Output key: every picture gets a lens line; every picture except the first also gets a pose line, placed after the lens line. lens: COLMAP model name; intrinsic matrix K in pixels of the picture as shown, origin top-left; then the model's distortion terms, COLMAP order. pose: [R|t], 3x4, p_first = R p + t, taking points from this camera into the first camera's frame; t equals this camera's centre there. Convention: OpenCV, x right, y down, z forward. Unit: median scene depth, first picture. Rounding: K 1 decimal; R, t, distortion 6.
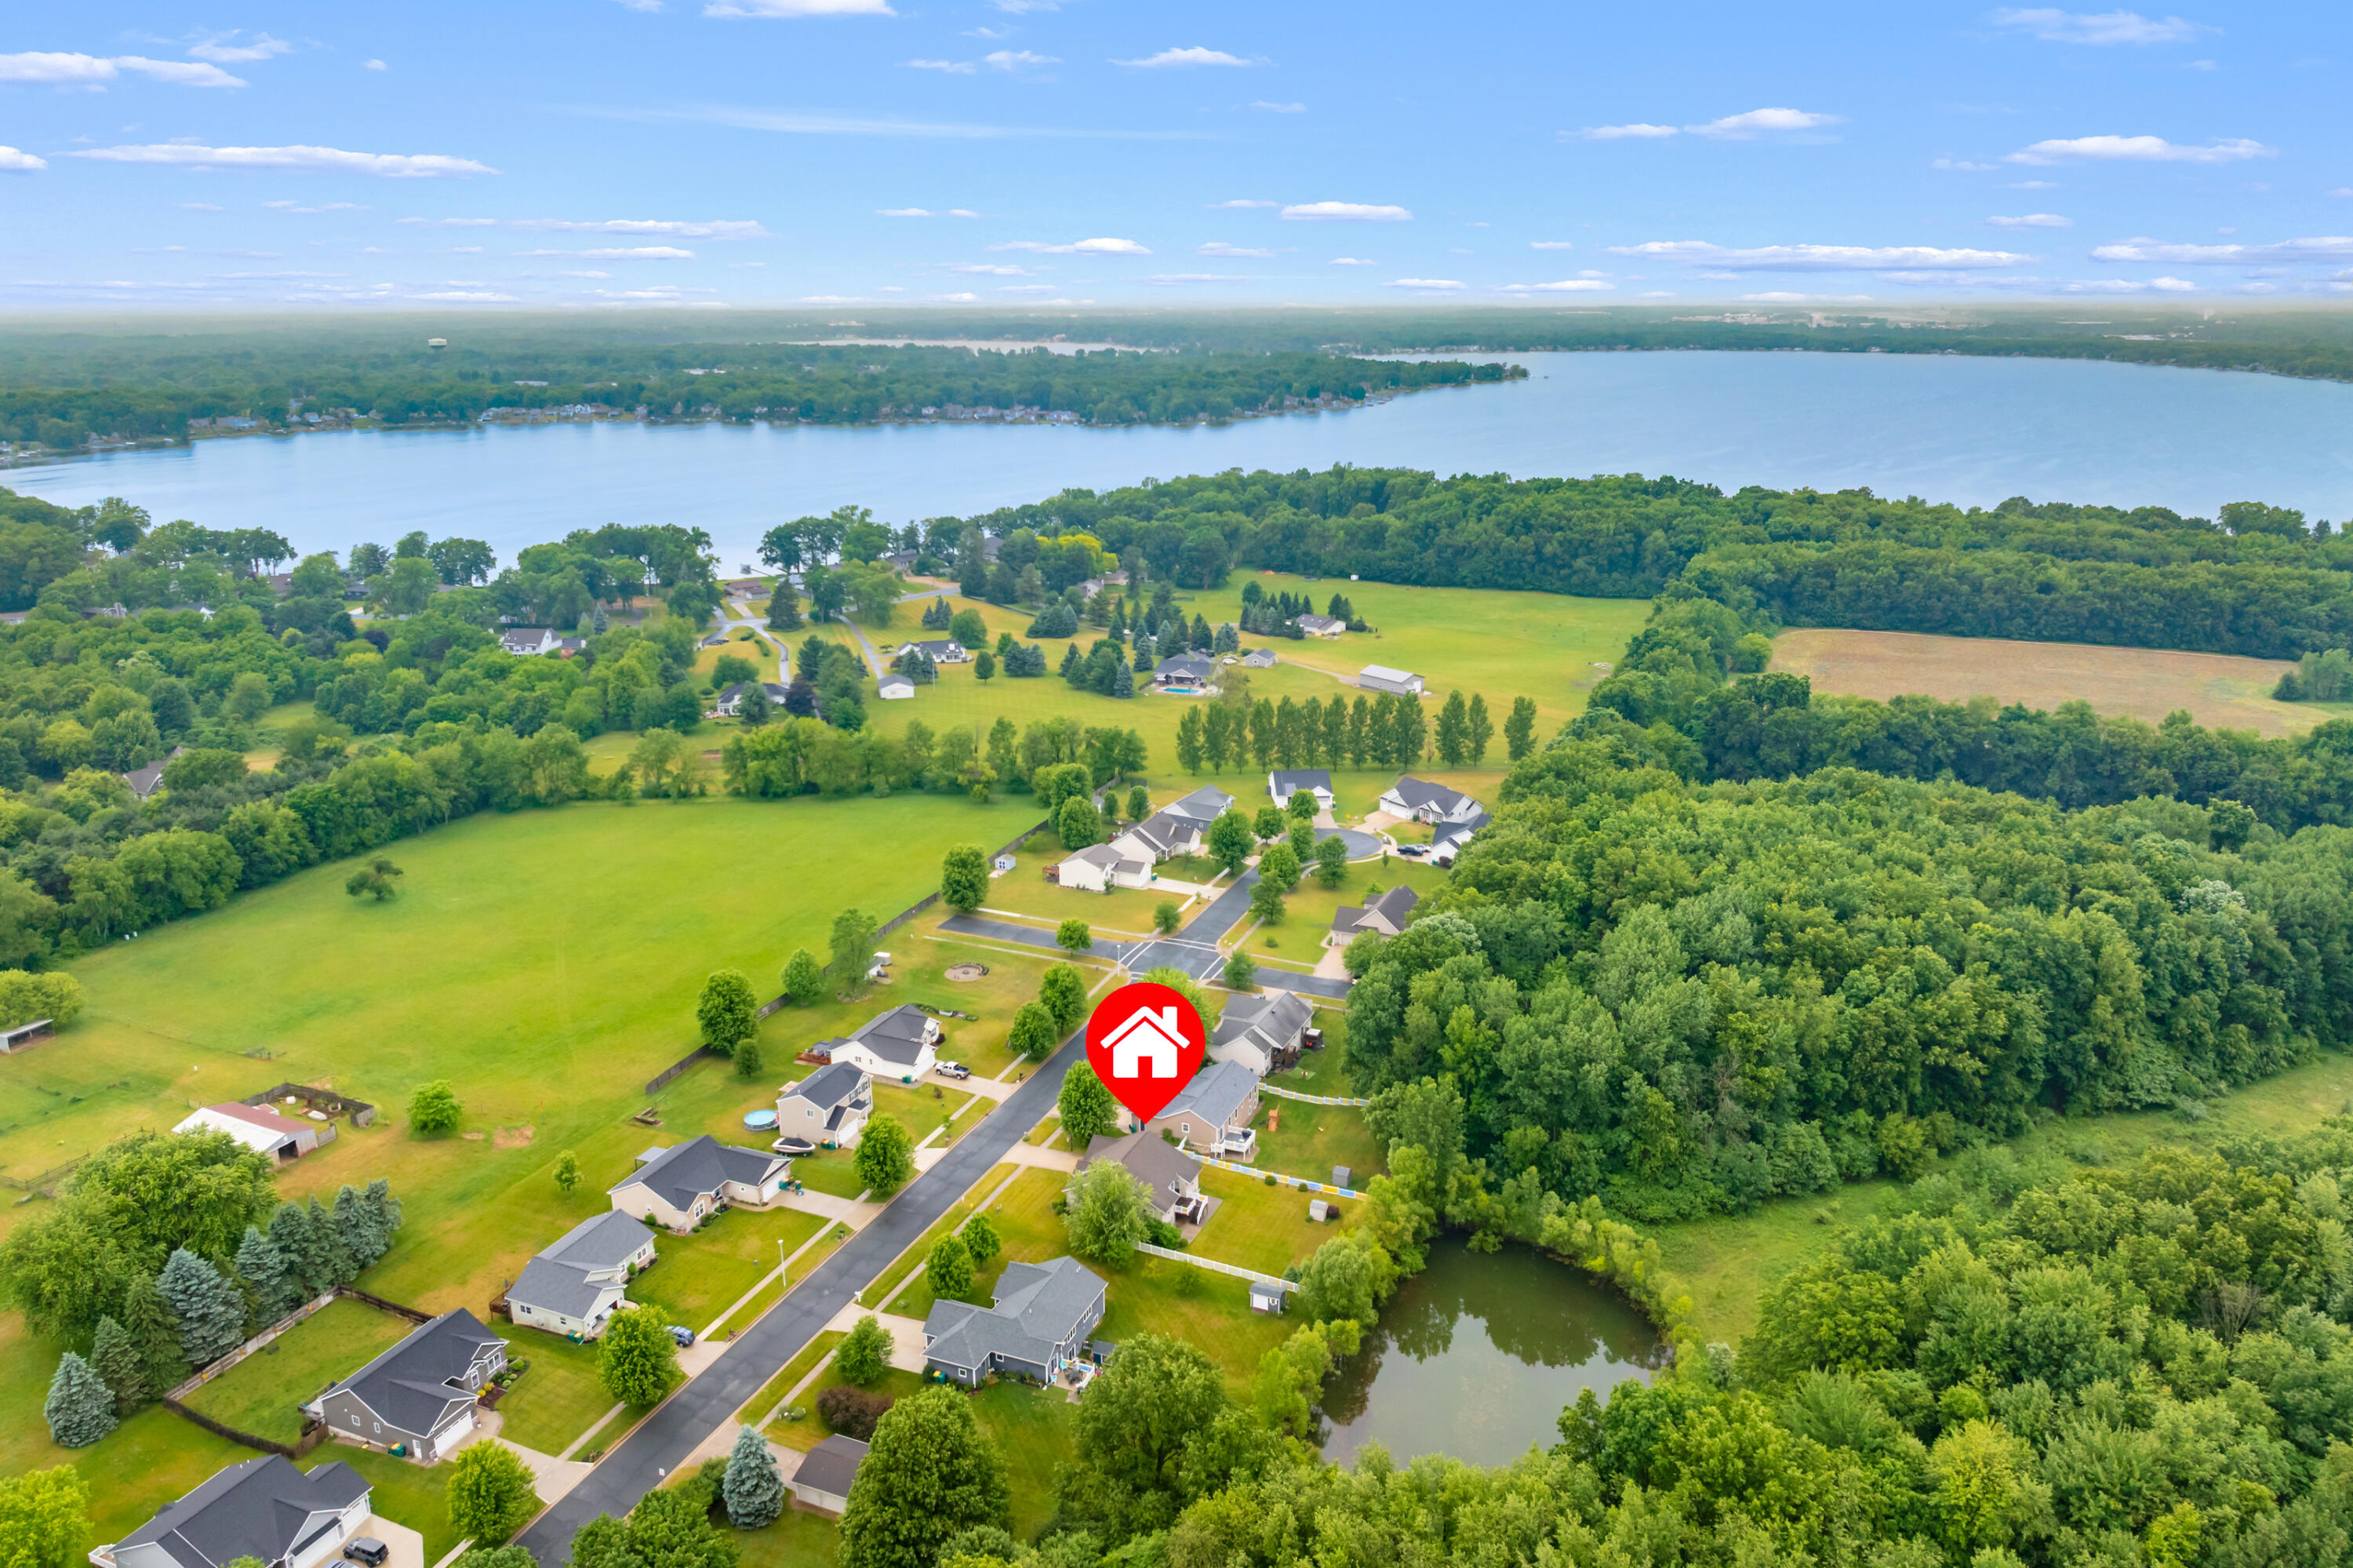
lens RADIAL K [[1658.2, 0, 1186.9], [0, 1658.2, 757.0], [0, 0, 1]] dist [-0.029010, 0.006663]
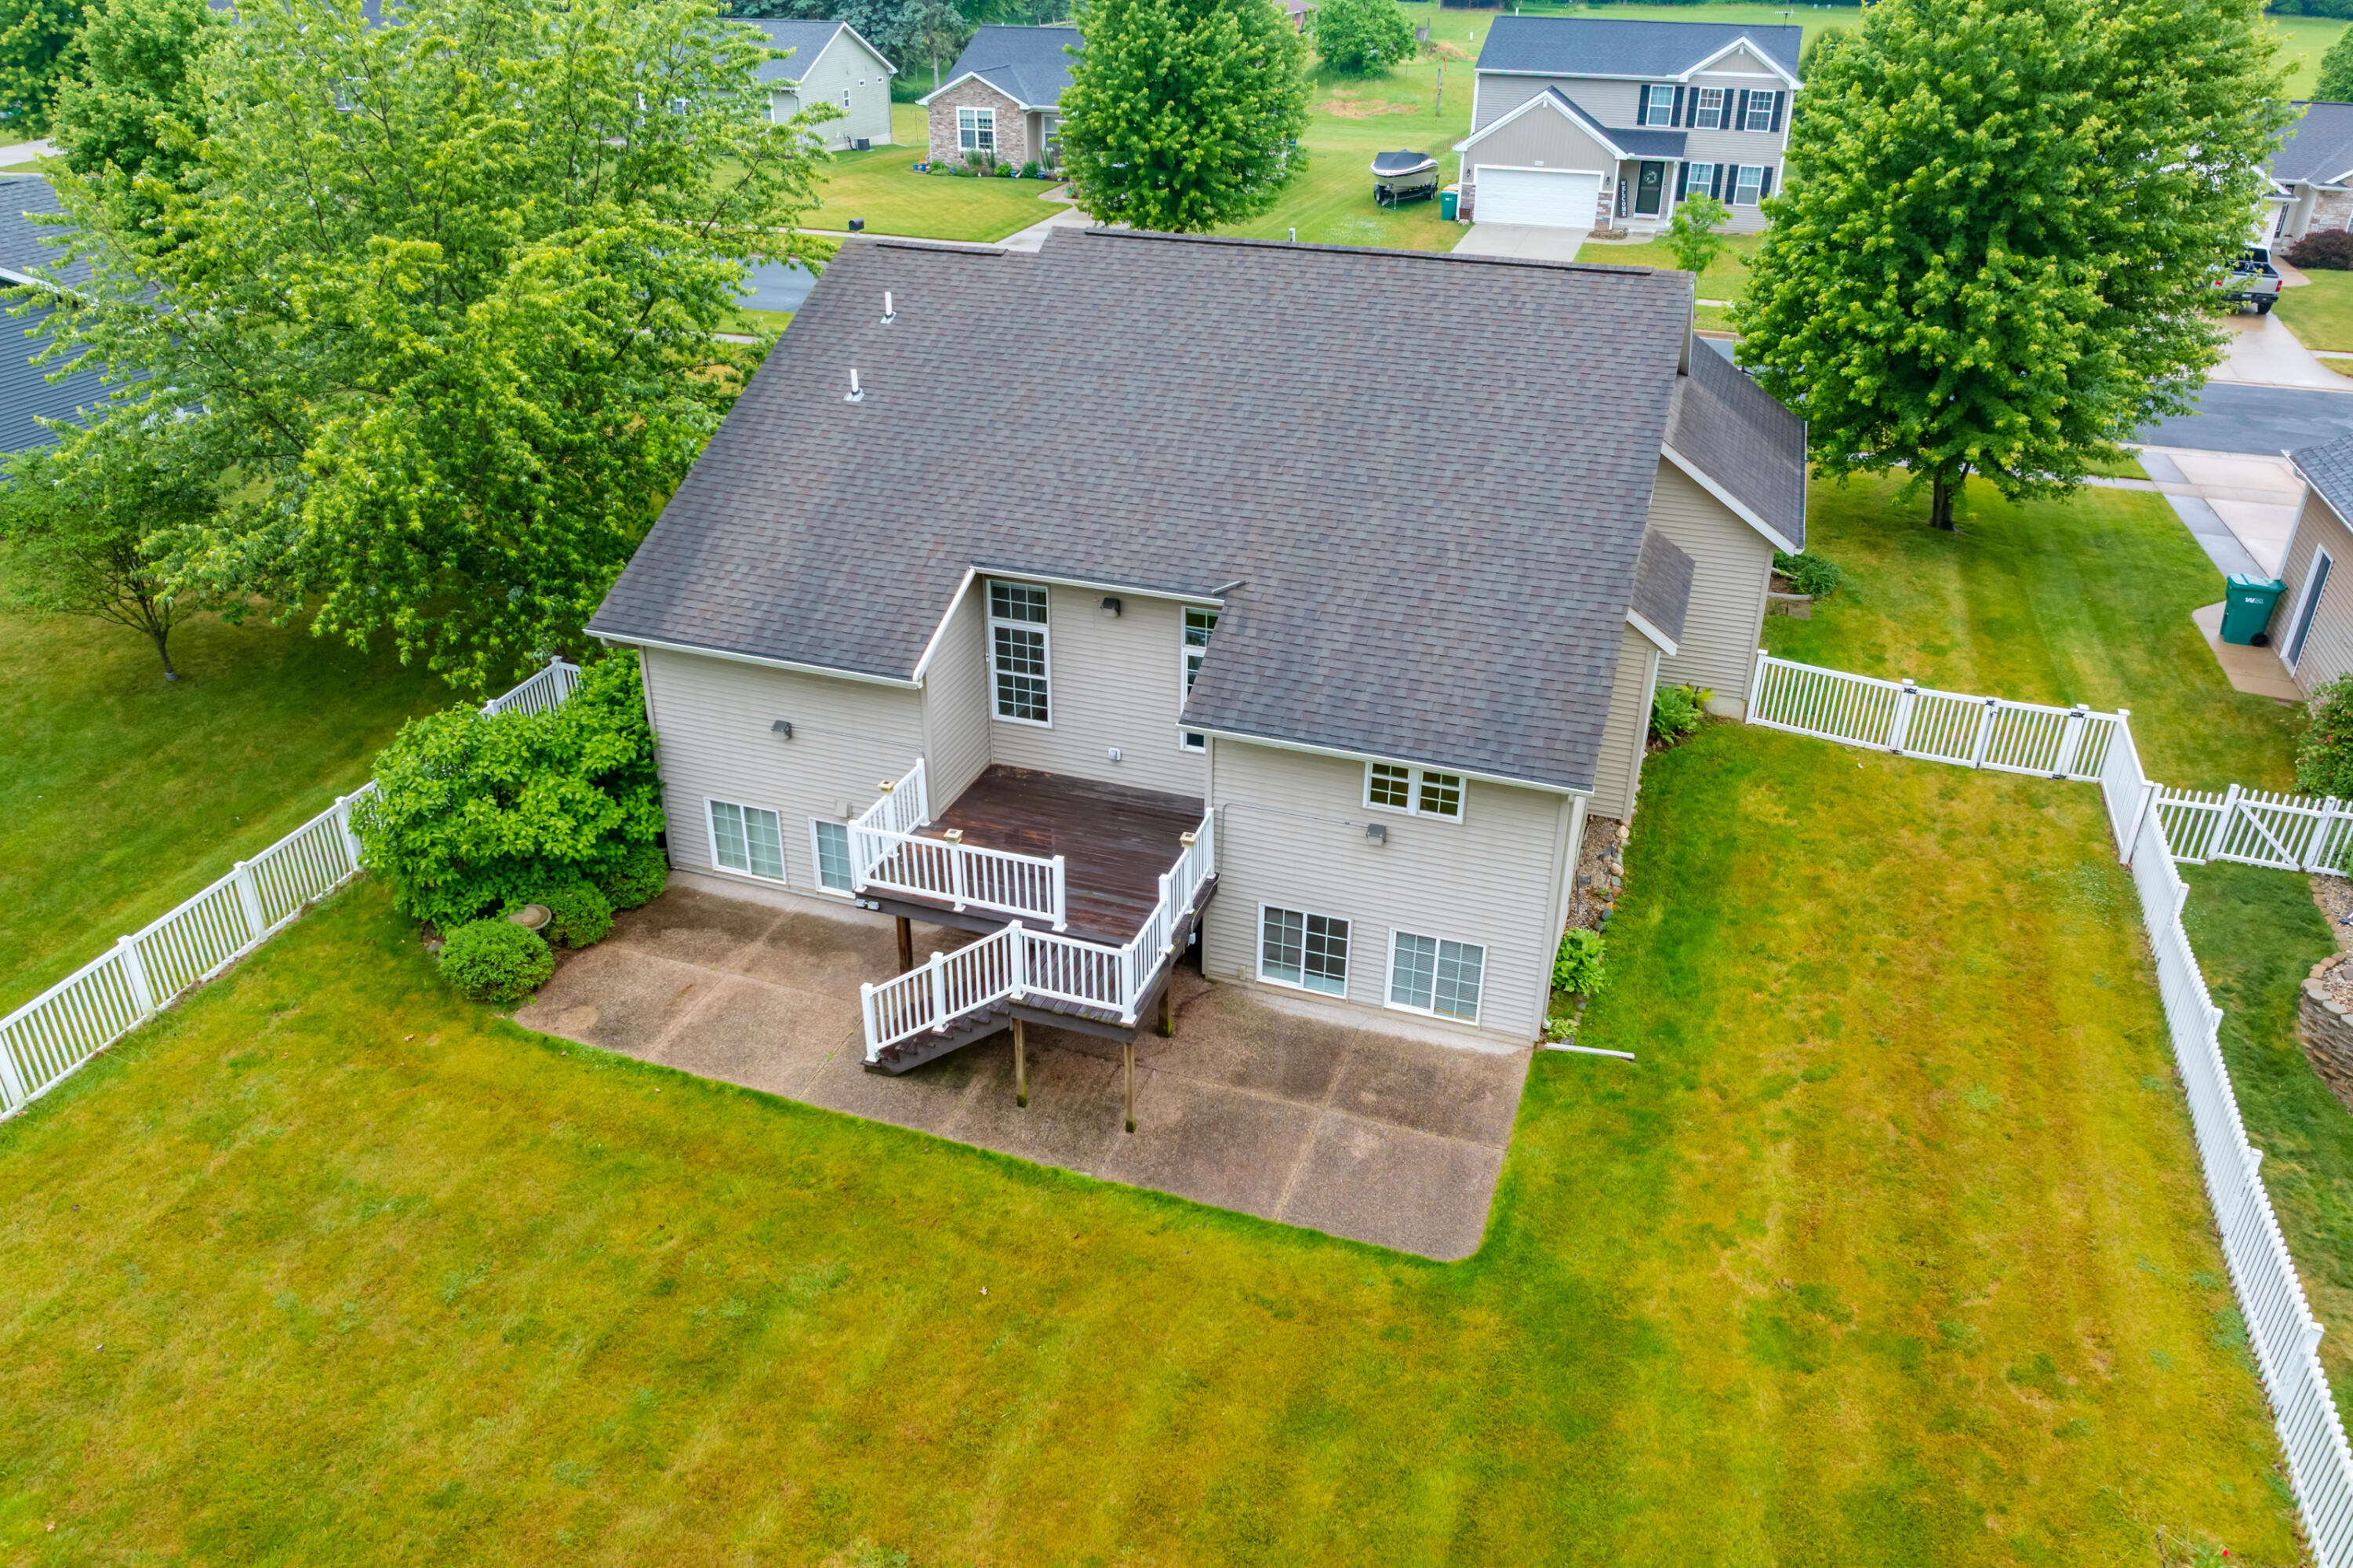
lens RADIAL K [[1658.2, 0, 1186.9], [0, 1658.2, 757.0], [0, 0, 1]] dist [-0.029010, 0.006663]
pose [[0.069069, 0.459005, -0.885745, 0.066632], [-0.281489, 0.860755, 0.424105, 0.187222], [0.957075, 0.220035, 0.188656, 0.828140]]
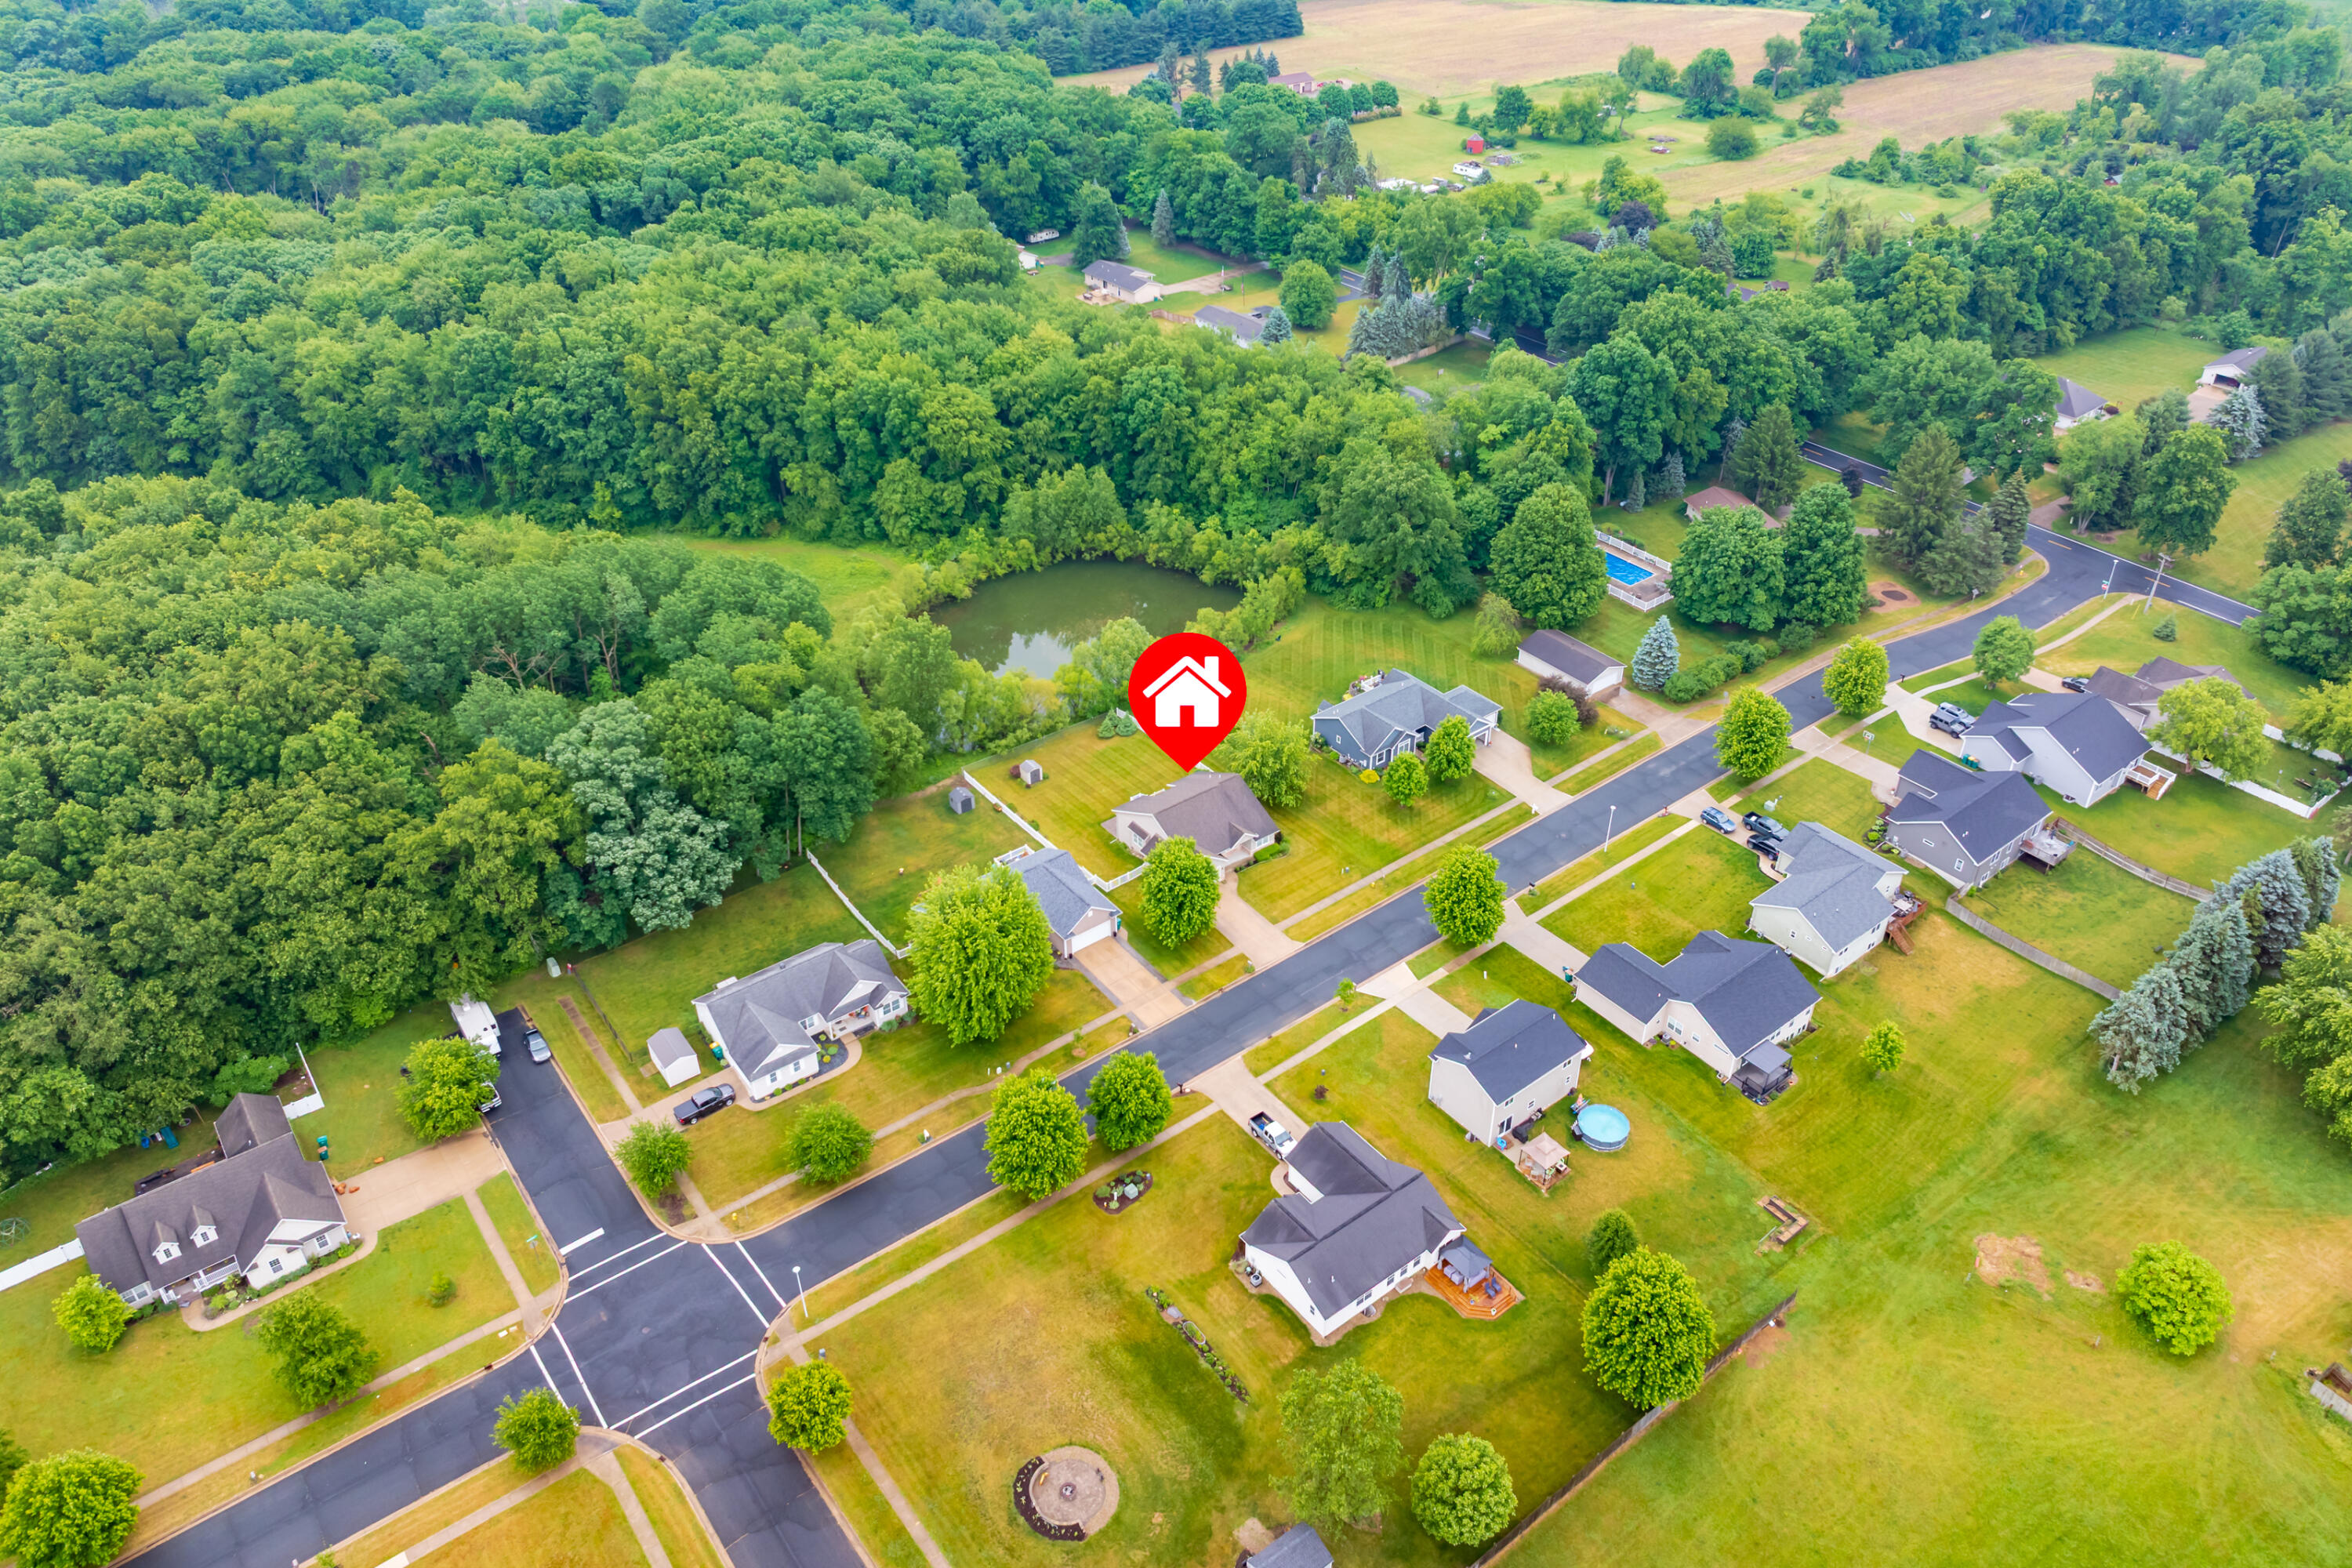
lens RADIAL K [[1589.2, 0, 1176.0], [0, 1589.2, 784.0], [0, 0, 1]] dist [-0.044273, 0.000386]
pose [[-0.863777, -0.281537, 0.417883, -0.305643], [0.145825, 0.654172, 0.742155, -0.310661], [-0.482311, 0.701994, -0.524003, 1.202370]]
